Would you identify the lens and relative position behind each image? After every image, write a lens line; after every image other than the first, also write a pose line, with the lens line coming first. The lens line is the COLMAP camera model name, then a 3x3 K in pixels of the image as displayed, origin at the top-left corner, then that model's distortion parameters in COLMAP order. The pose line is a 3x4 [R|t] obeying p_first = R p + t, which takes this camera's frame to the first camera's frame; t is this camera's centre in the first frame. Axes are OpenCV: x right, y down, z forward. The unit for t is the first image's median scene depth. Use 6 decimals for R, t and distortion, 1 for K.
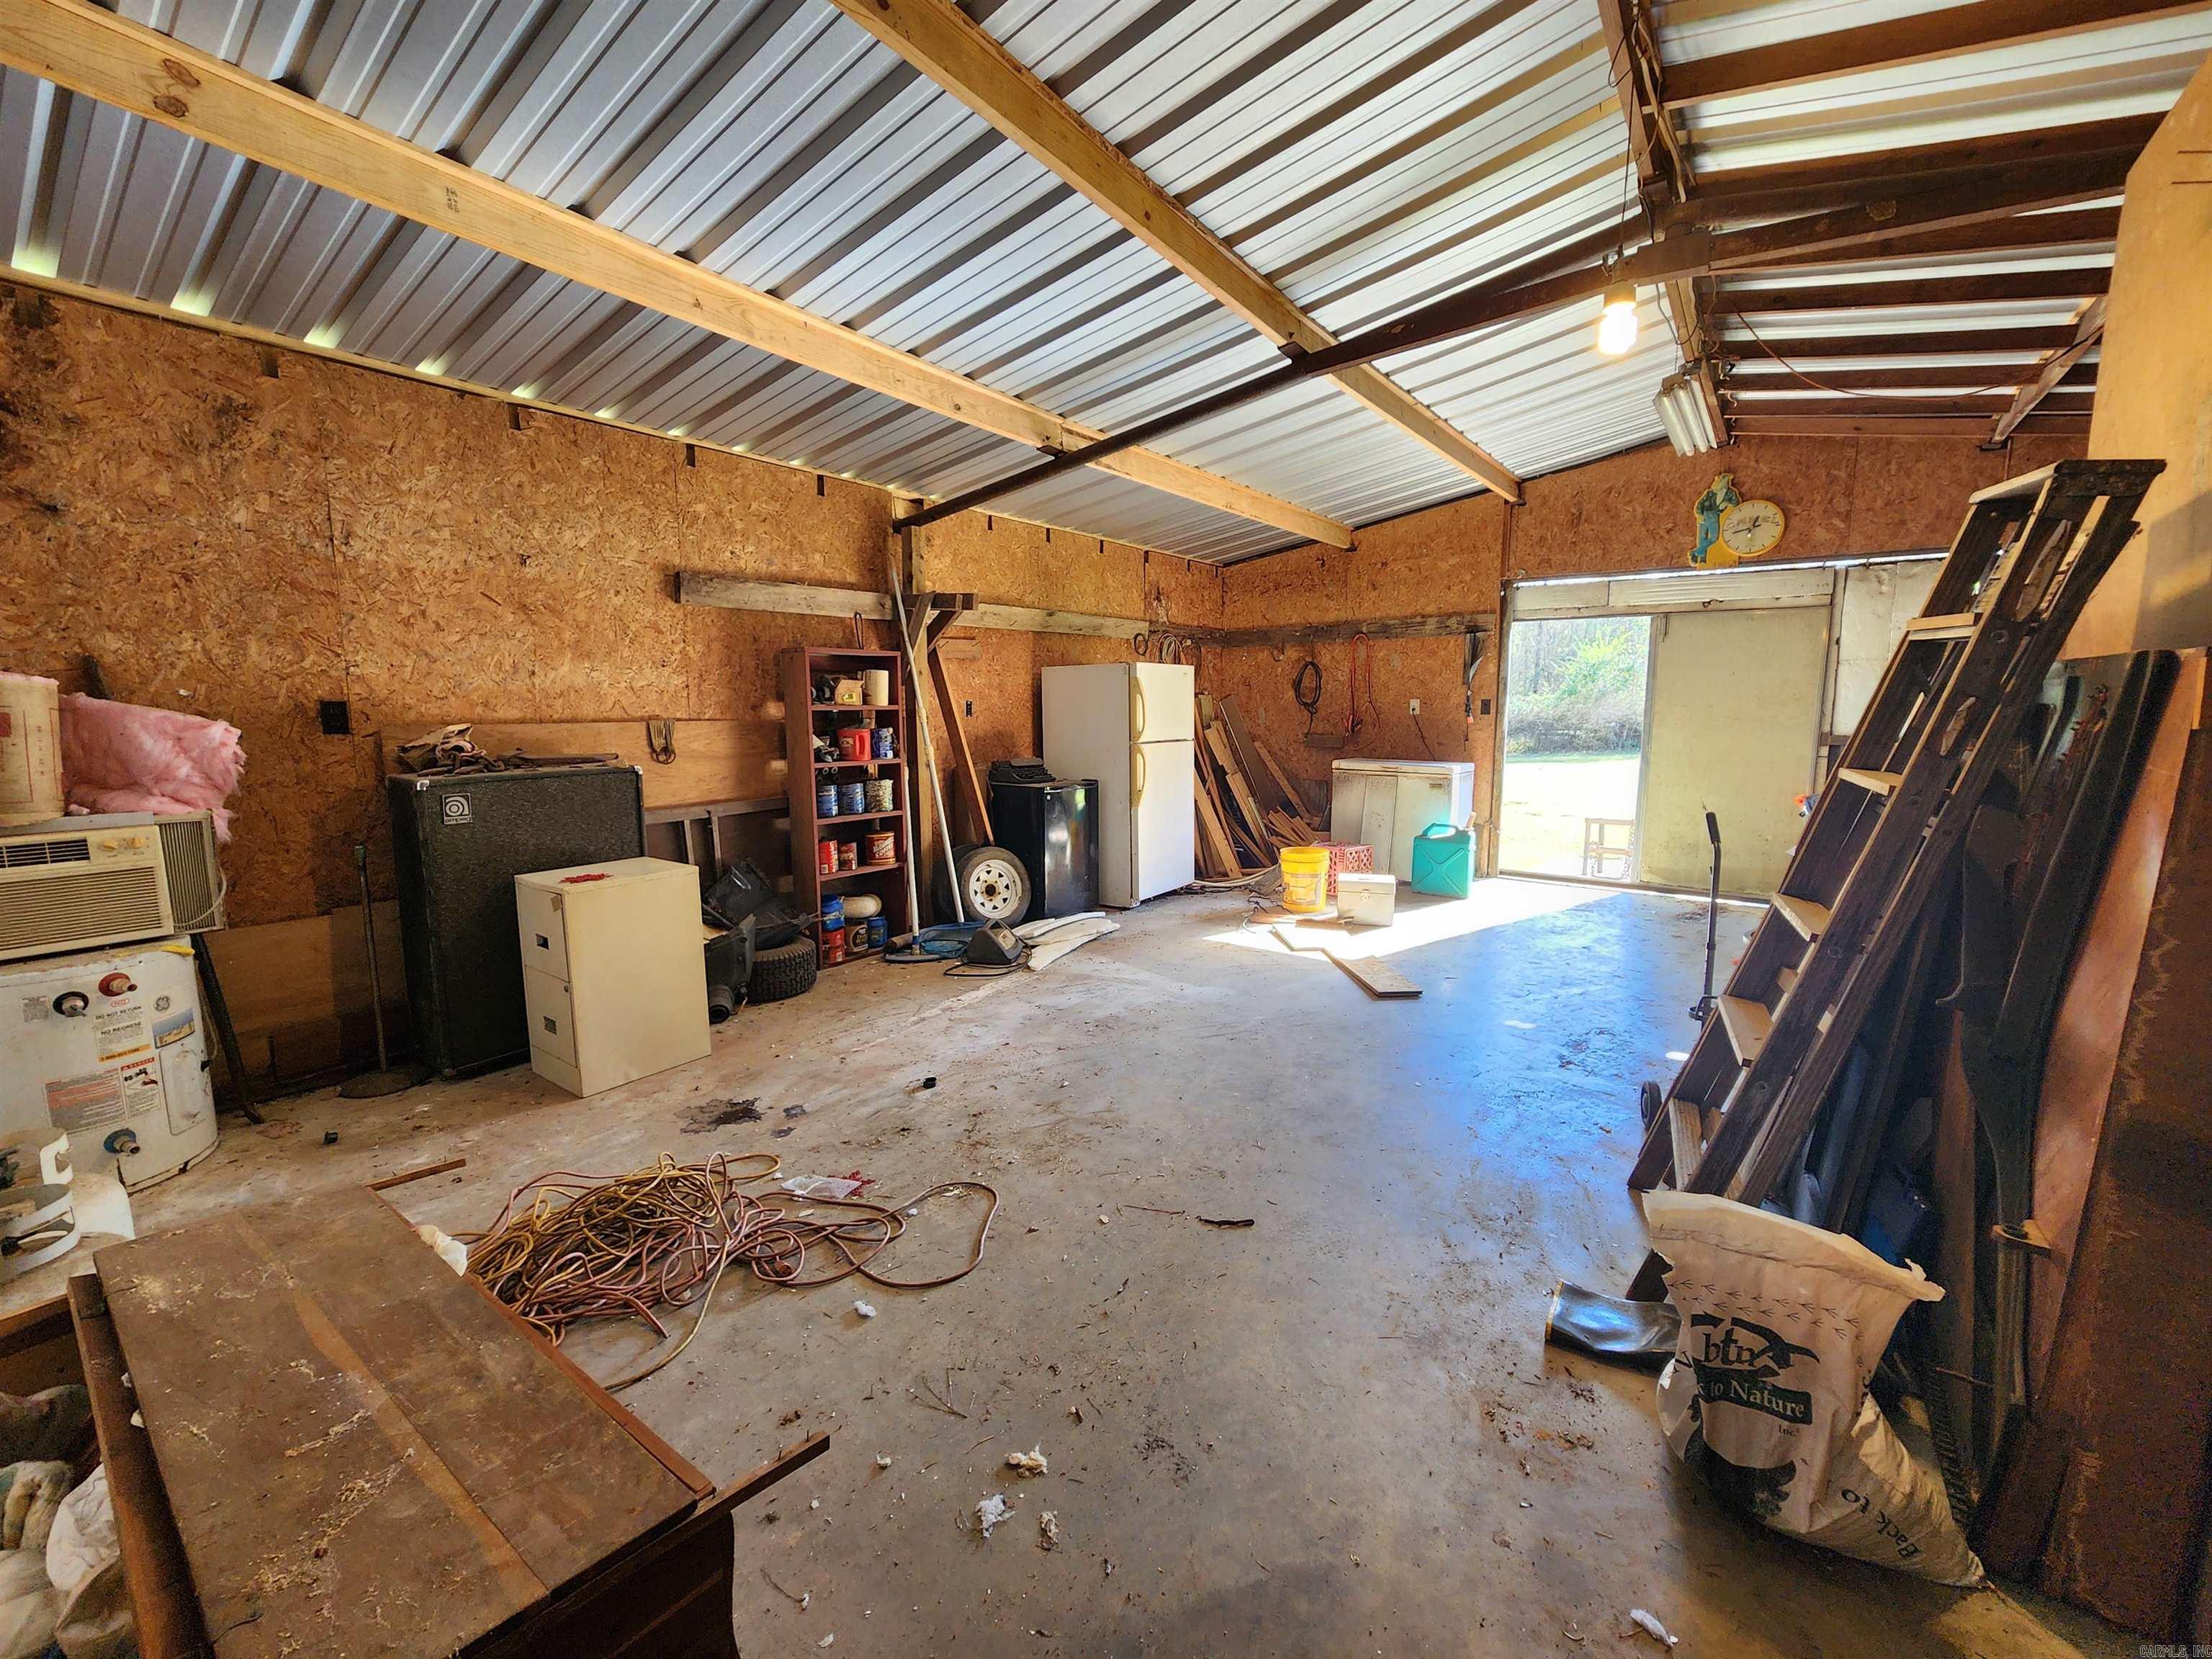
lens RADIAL K [[888.3, 0, 1096.9], [0, 888.3, 834.6], [0, 0, 1]] dist [0.002718, 0.000426]
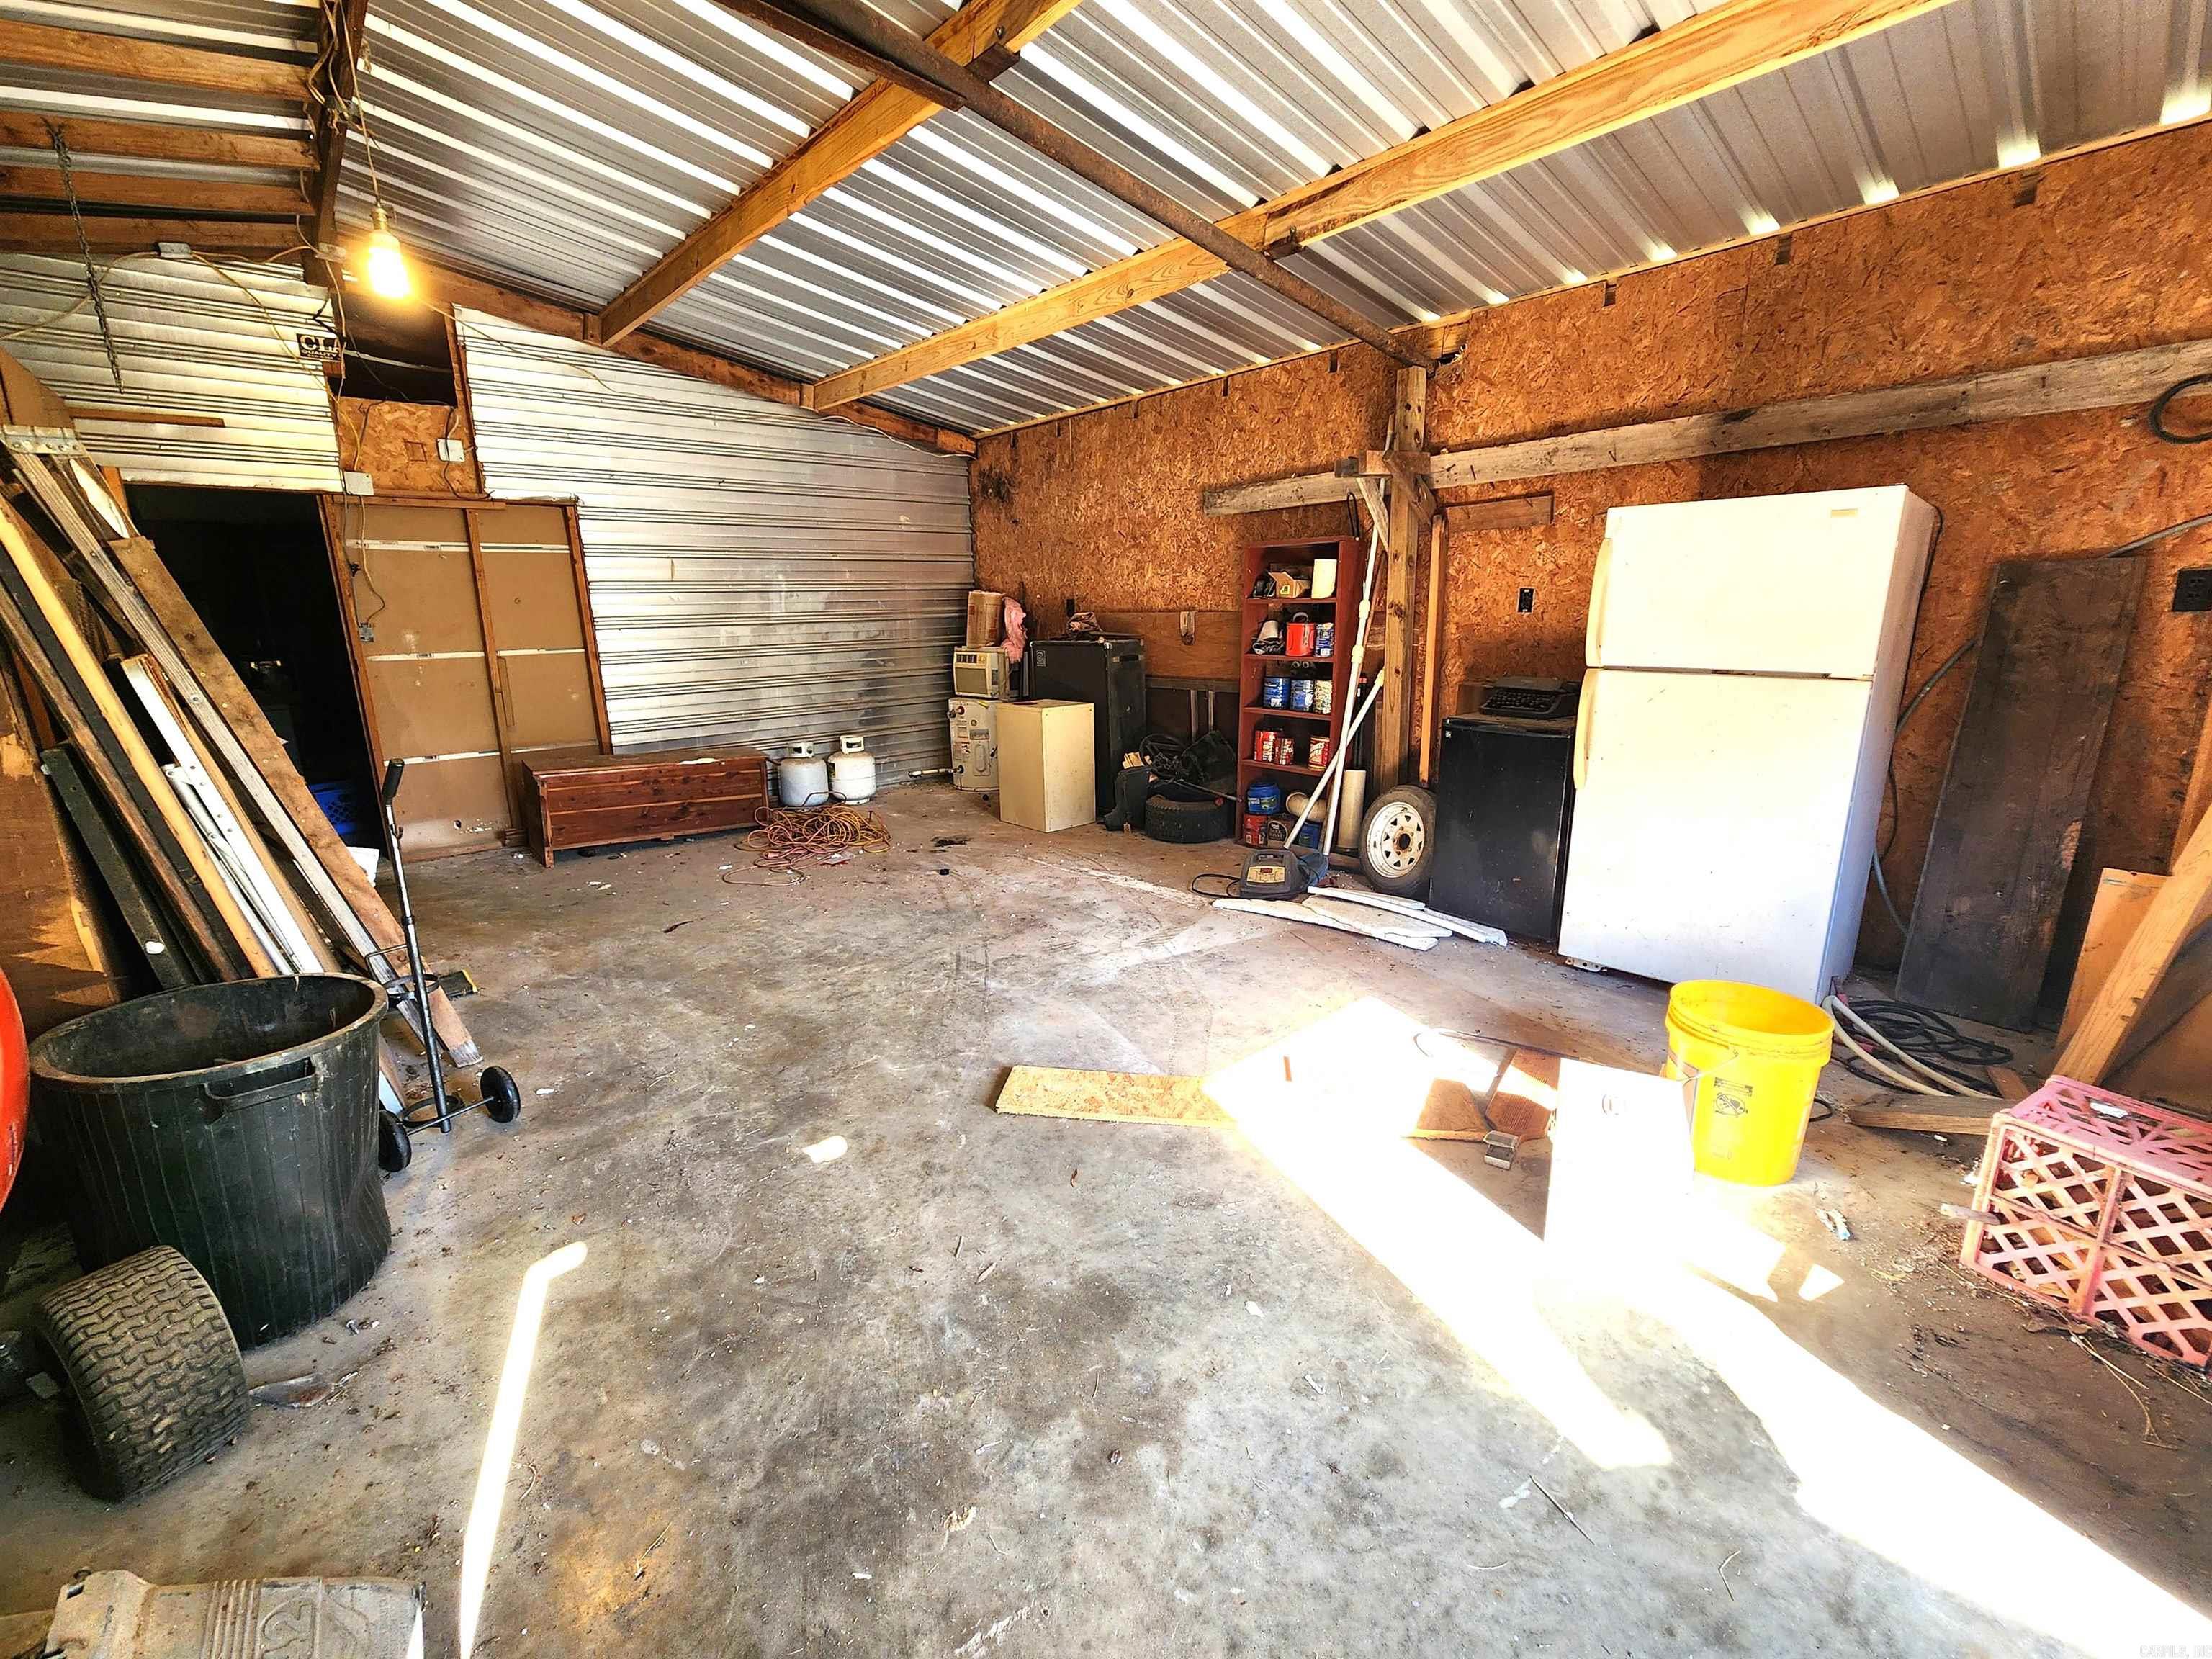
lens RADIAL K [[888.3, 0, 1096.0], [0, 888.3, 820.2], [0, 0, 1]] dist [0.002718, 0.000426]
pose [[-0.198501, 0.247970, -0.948213, 0.791778], [-0.111138, 0.955530, 0.273149, -0.161744], [0.973779, 0.159603, -0.162115, 1.028257]]
